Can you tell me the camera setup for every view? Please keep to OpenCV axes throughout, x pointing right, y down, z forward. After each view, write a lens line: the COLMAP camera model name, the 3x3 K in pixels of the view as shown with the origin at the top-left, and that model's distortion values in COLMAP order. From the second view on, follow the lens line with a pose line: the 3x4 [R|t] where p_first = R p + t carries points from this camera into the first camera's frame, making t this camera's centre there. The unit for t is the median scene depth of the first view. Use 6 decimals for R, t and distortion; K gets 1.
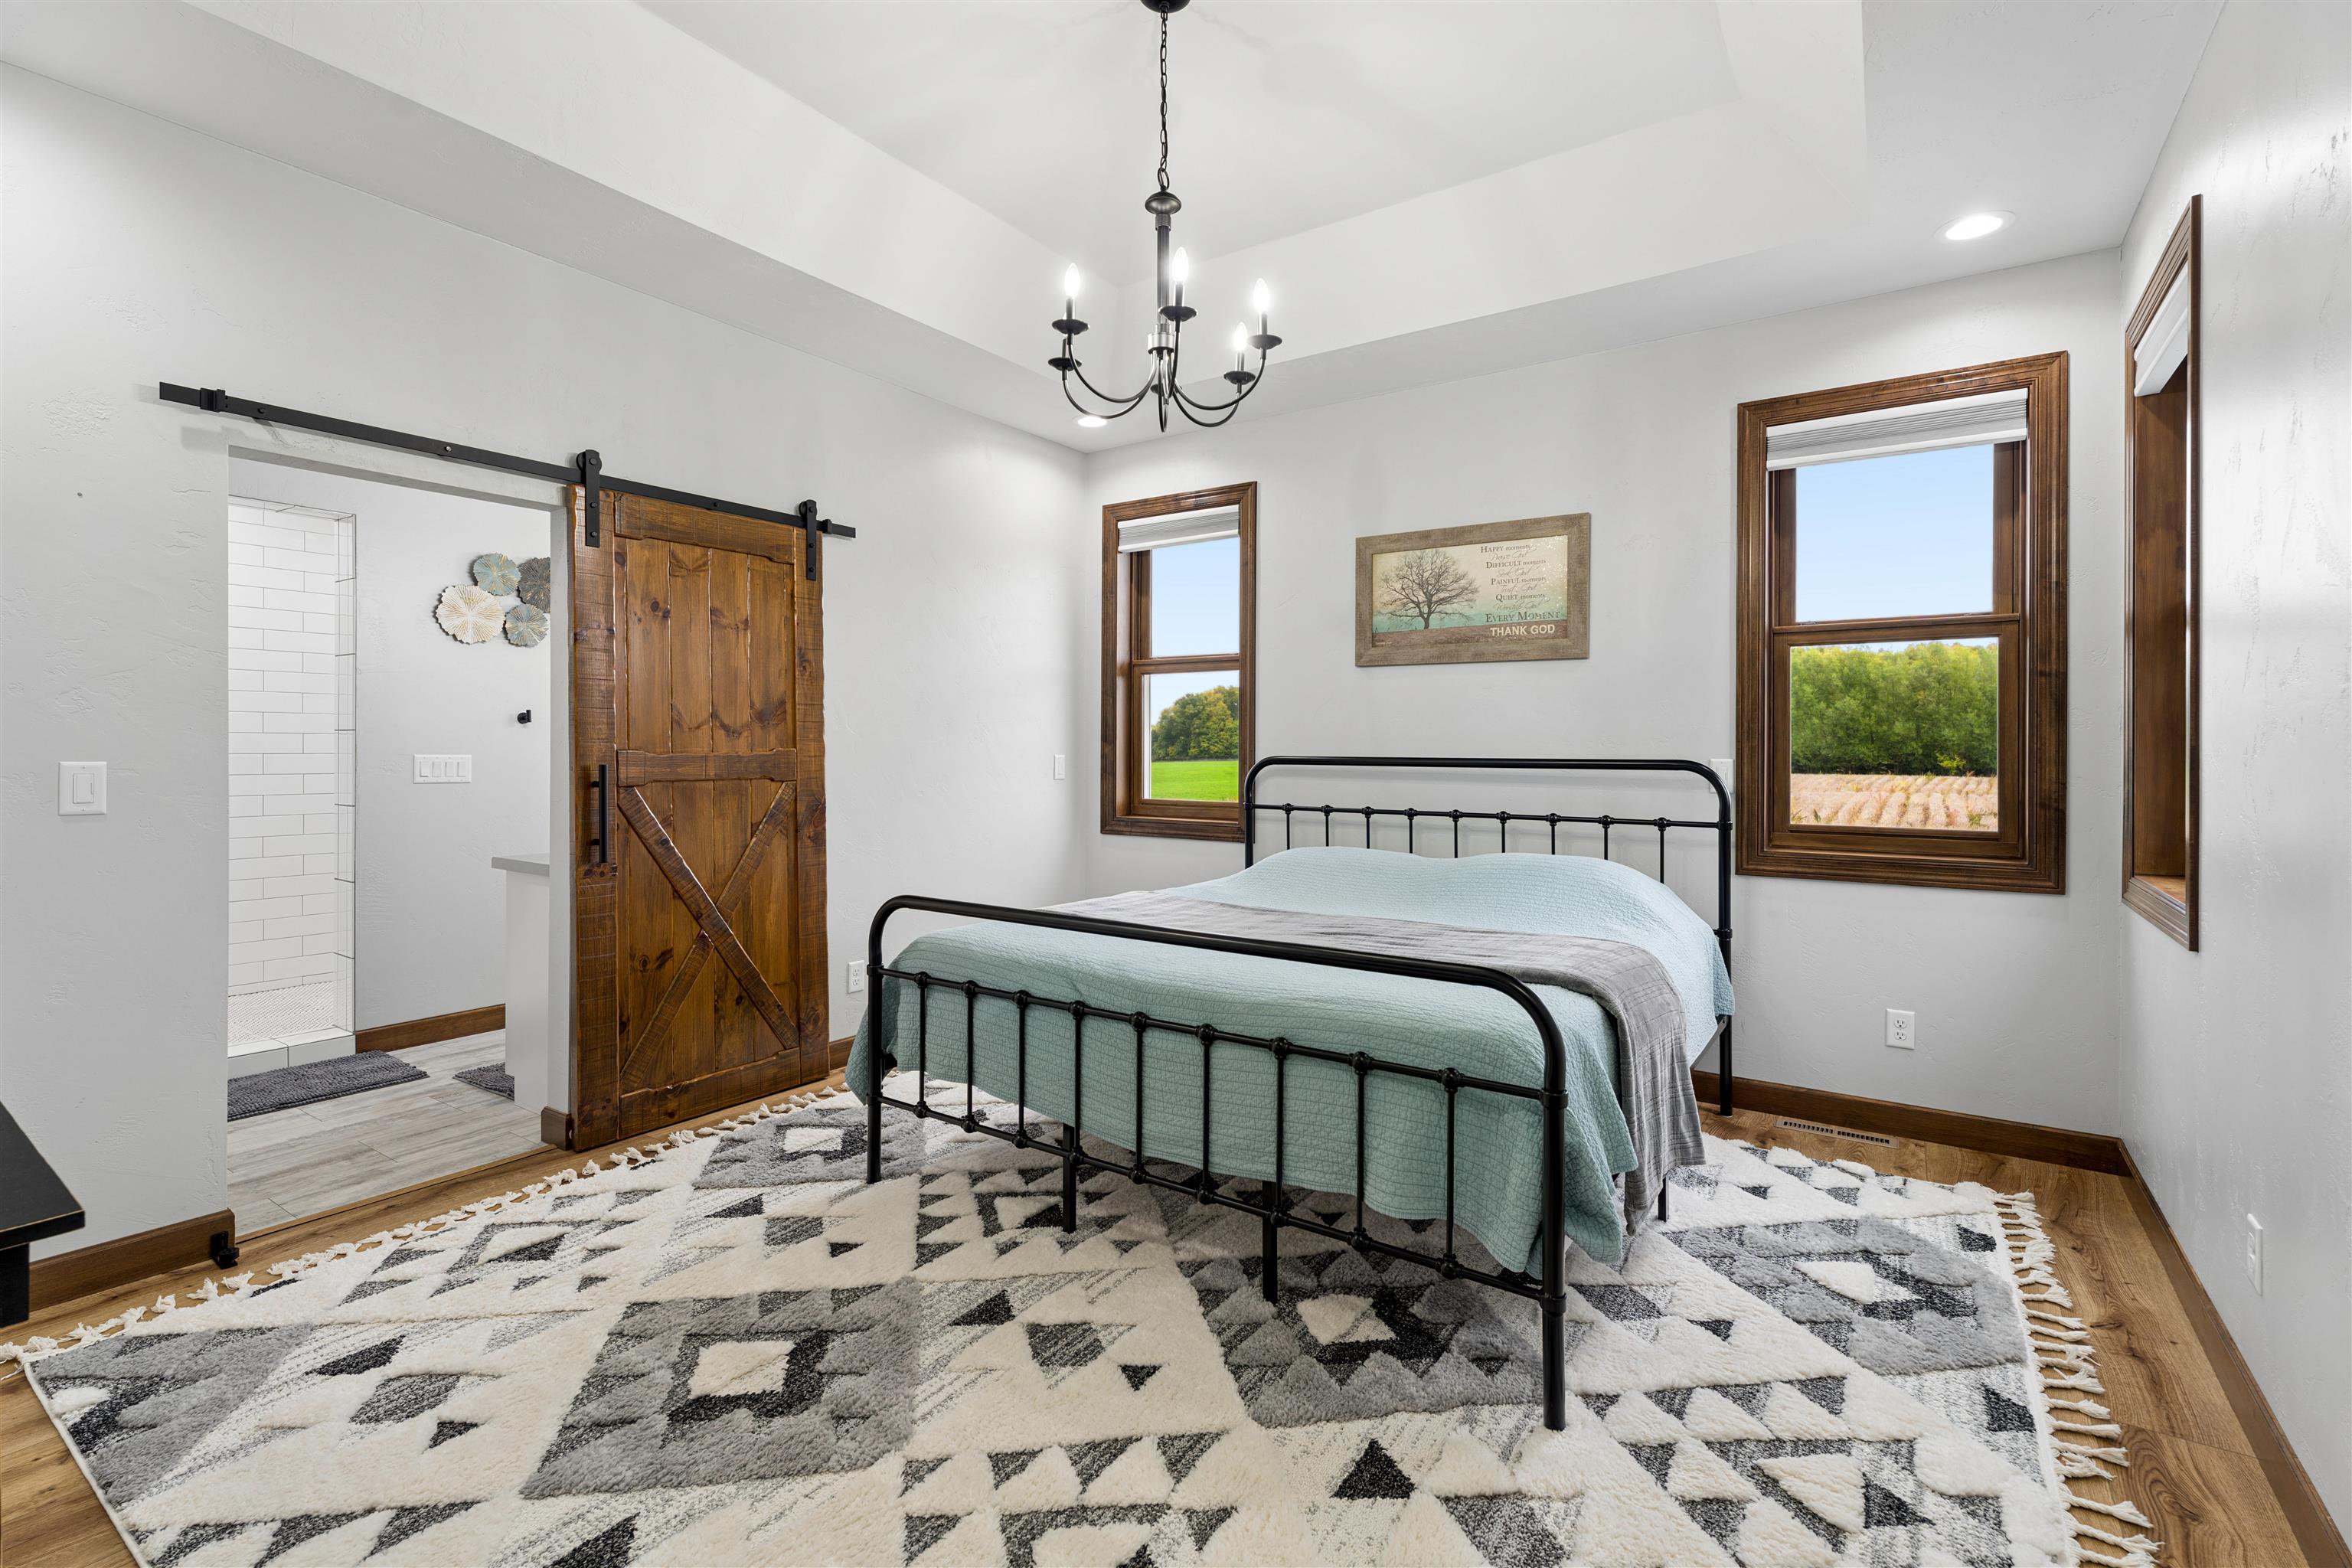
lens RADIAL K [[1064.2, 0, 1151.1], [0, 1064.2, 743.5], [0, 0, 1]] dist [0.002086, -0.000083]
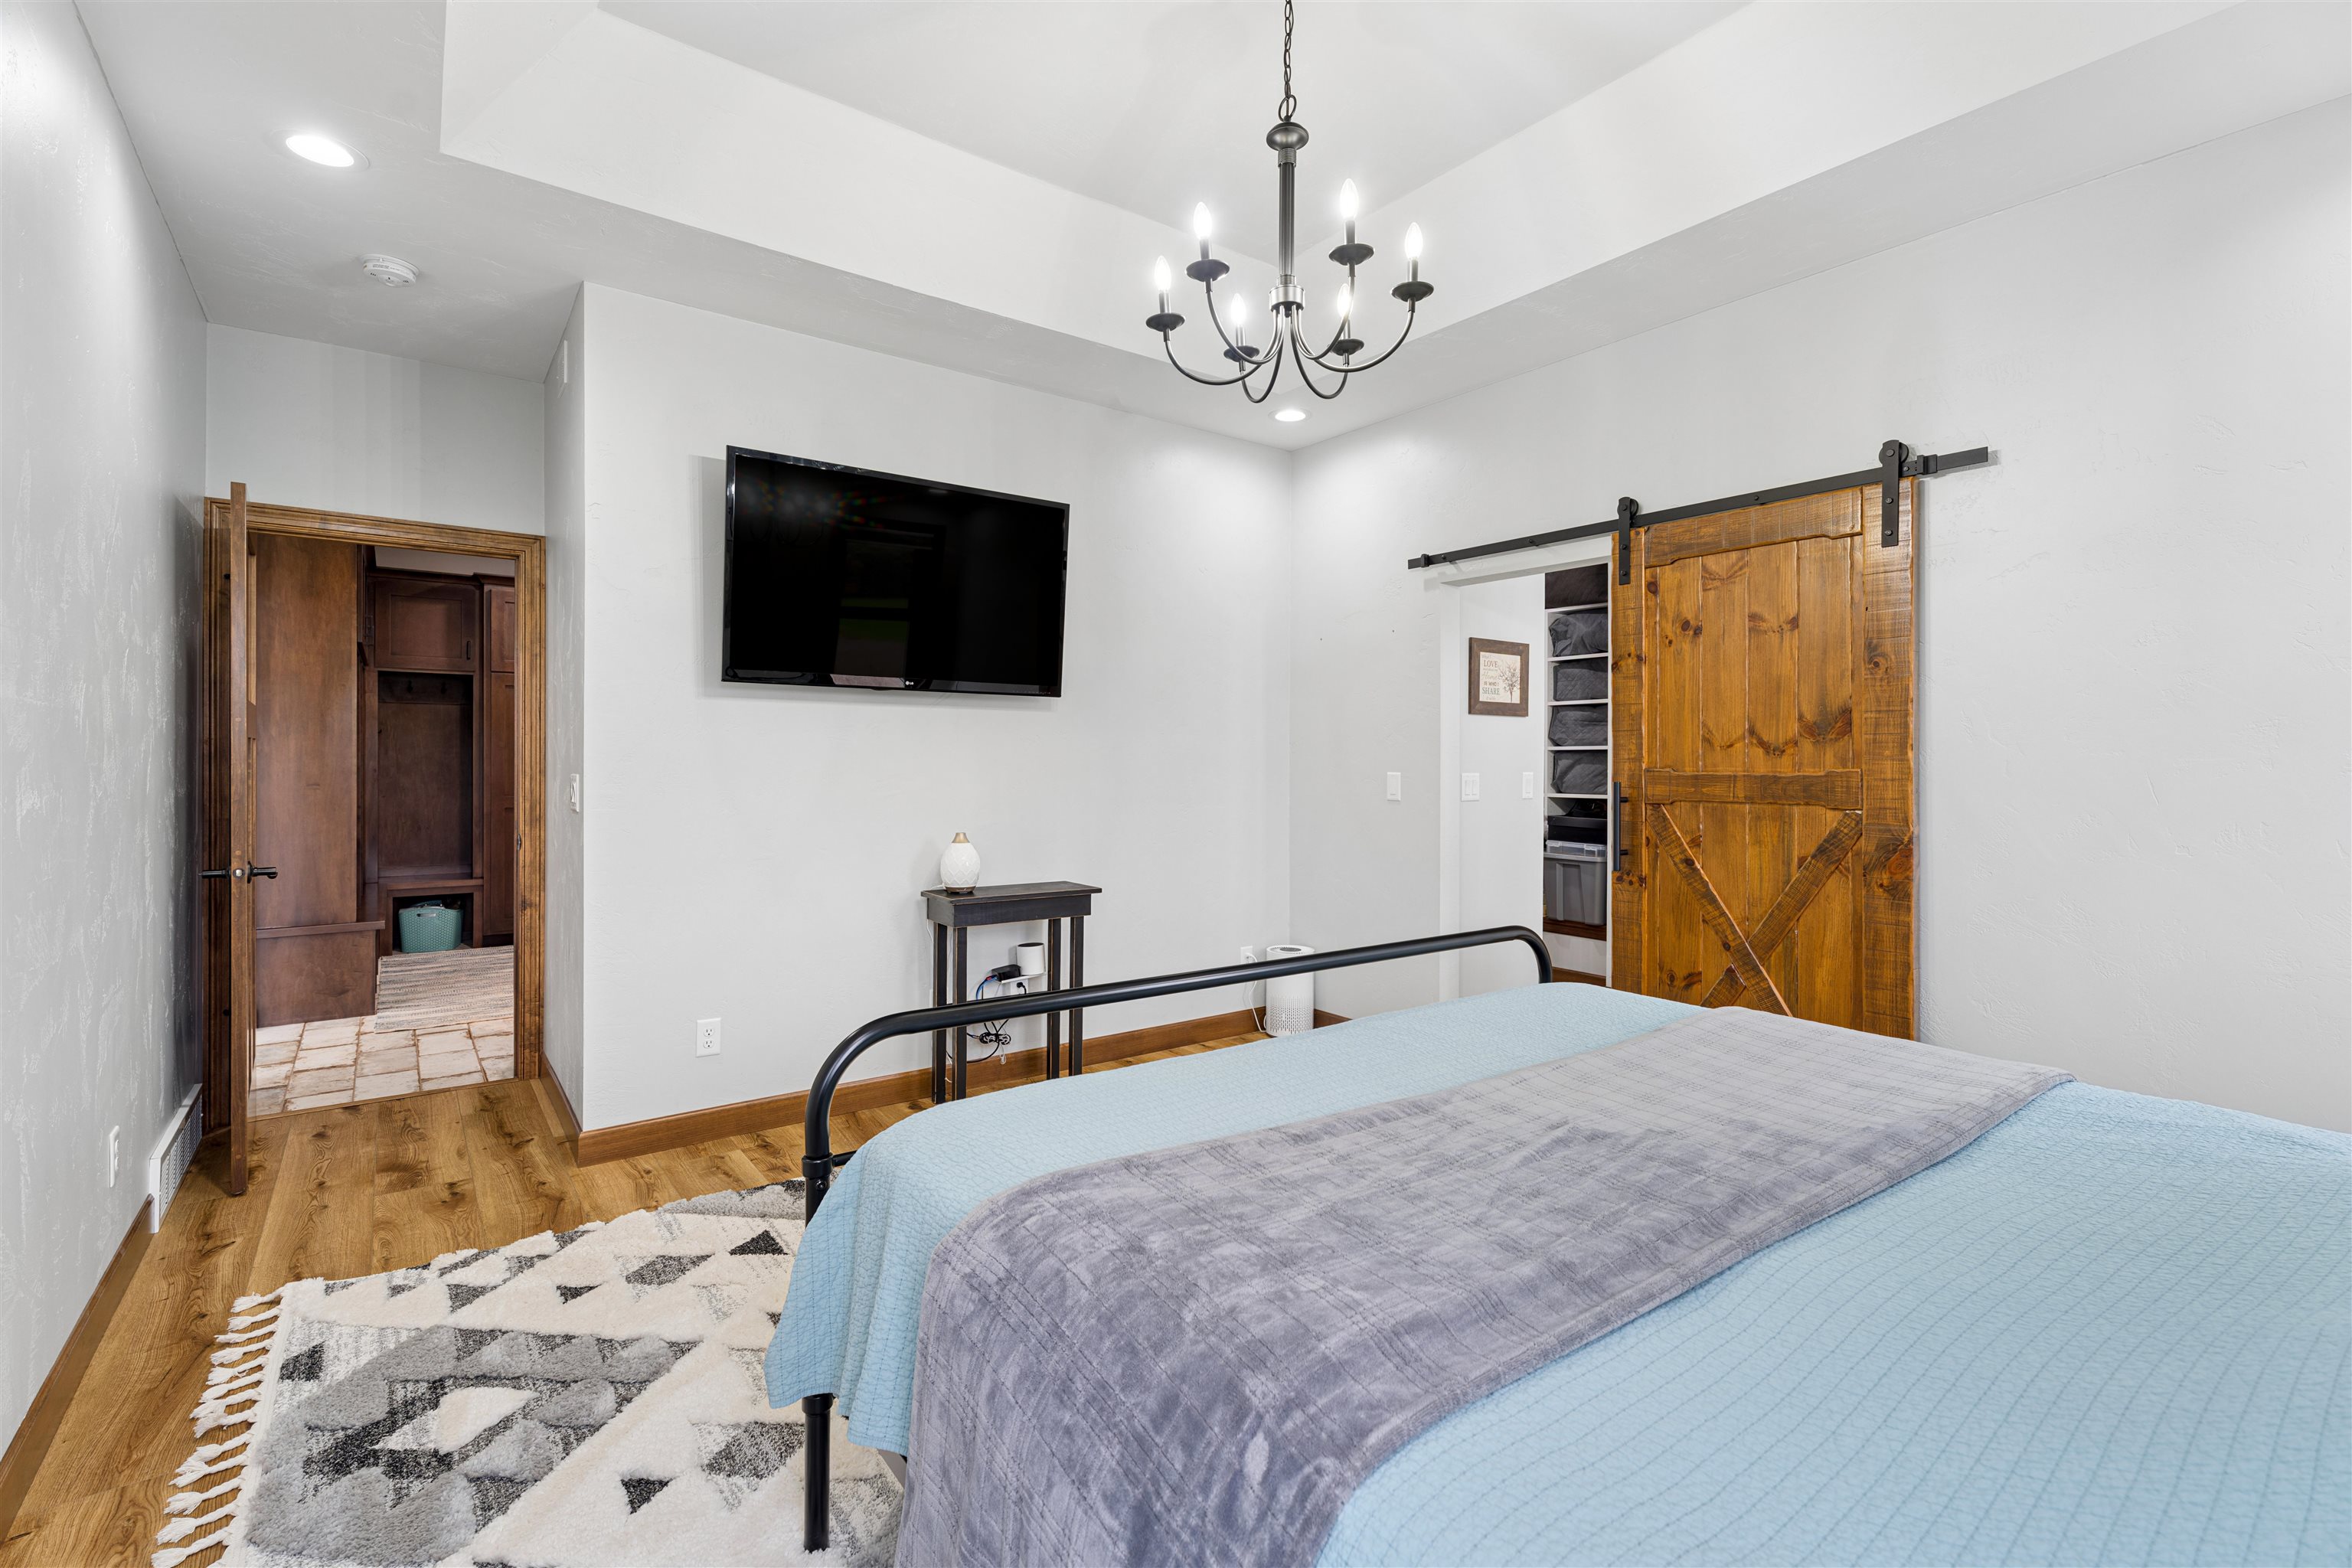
lens RADIAL K [[1064.2, 0, 1218.9], [0, 1064.2, 763.2], [0, 0, 1]] dist [0.002086, -0.000083]
pose [[-0.288449, -0.002573, -0.957492, 0.606191], [-0.001120, 0.999997, -0.002349, 0.003172], [0.957495, 0.000395, -0.288450, 0.851573]]
